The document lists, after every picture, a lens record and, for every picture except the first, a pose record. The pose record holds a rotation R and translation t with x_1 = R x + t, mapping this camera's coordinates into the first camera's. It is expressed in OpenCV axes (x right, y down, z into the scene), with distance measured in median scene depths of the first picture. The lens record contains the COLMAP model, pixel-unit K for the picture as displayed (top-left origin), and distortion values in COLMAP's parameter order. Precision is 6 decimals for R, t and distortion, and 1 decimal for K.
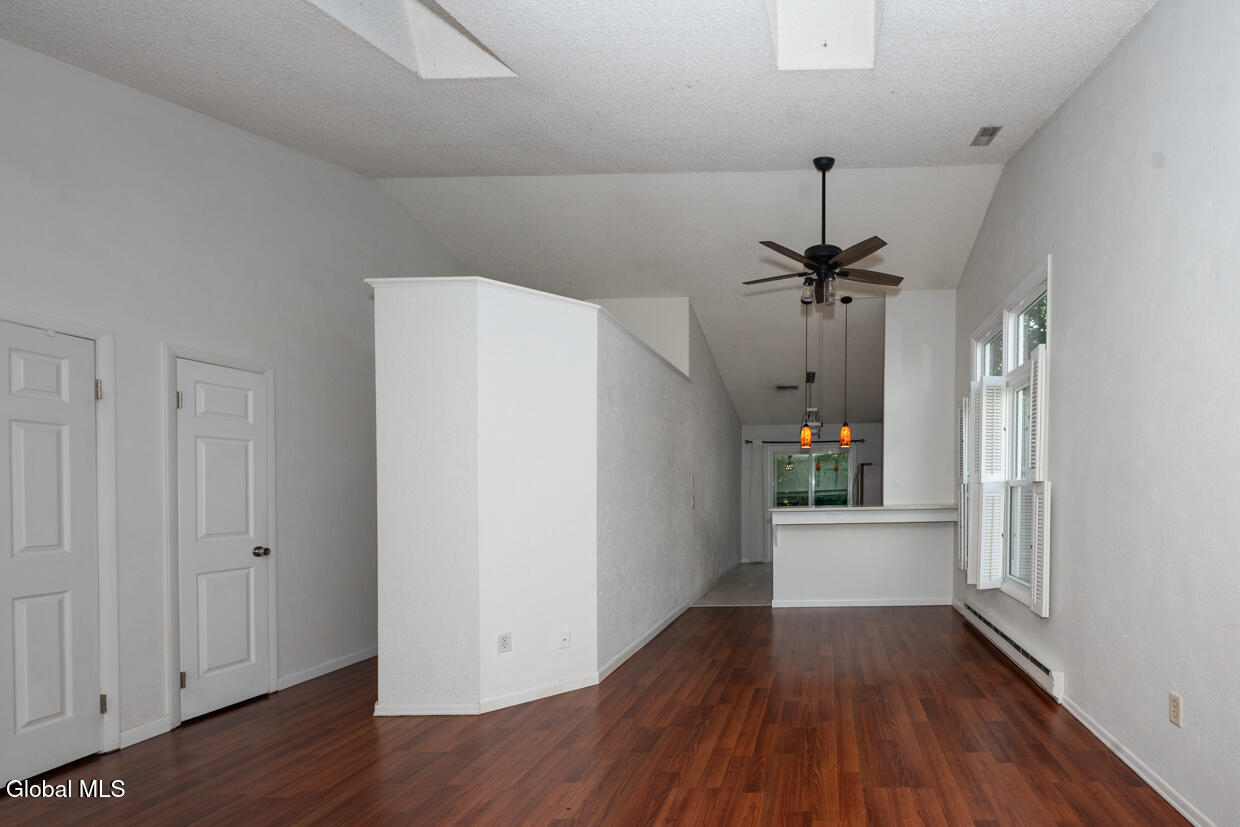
lens RADIAL K [[474.8, 0, 620.5], [0, 474.8, 506.0], [0, 0, 1]] dist [0.000518, -0.000099]
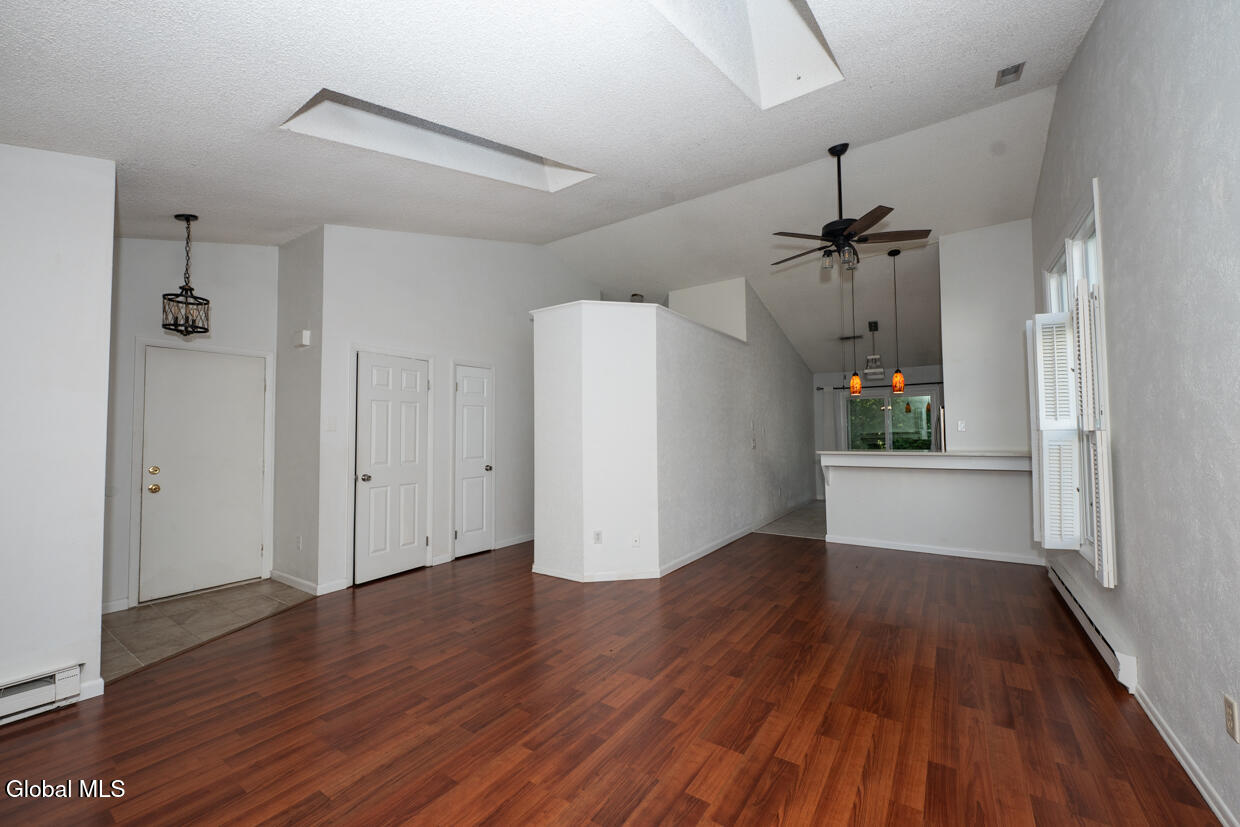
lens RADIAL K [[483.2, 0, 617.9], [0, 483.2, 406.0], [0, 0, 1]] dist [0.000289, -0.000101]
pose [[0.832291, -0.023517, -0.553840, 0.632622], [-0.004584, 0.998774, -0.049297, -0.048057], [0.554320, 0.043569, 0.831162, -0.237650]]
